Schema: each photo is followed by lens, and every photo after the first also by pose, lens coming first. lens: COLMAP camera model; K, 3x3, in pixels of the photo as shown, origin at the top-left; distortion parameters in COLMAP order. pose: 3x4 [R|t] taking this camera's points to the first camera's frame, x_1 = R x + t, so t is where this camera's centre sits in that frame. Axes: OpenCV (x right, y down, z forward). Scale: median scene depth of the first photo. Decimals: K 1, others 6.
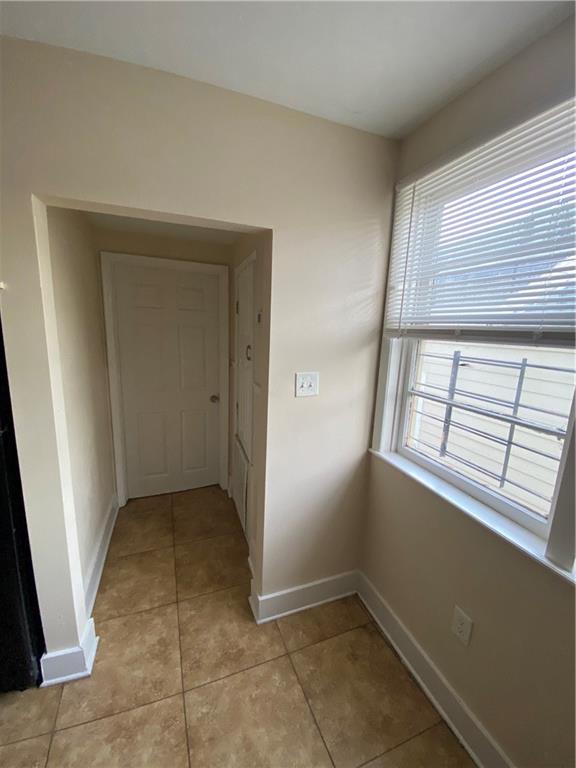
lens RADIAL K [[311.5, 0, 285.0], [0, 311.5, 384.4], [0, 0, 1]] dist [-0.012653, -0.004156]
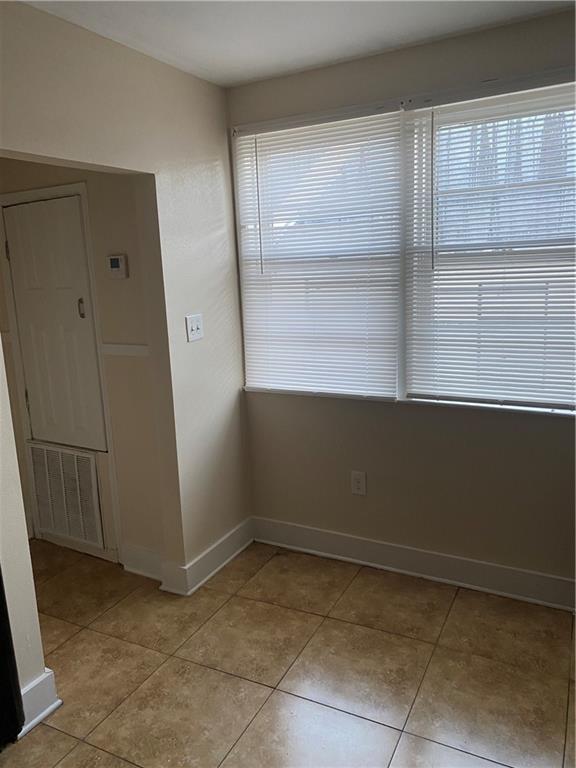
lens RADIAL K [[578.3, 0, 287.7], [0, 578.3, 383.0], [0, 0, 1]] dist [-0.041711, 0.005083]
pose [[0.738434, -0.187923, 0.647611, -0.926918], [0.176609, 0.980757, 0.083218, 0.071604], [-0.650787, 0.052923, 0.757413, -0.559749]]
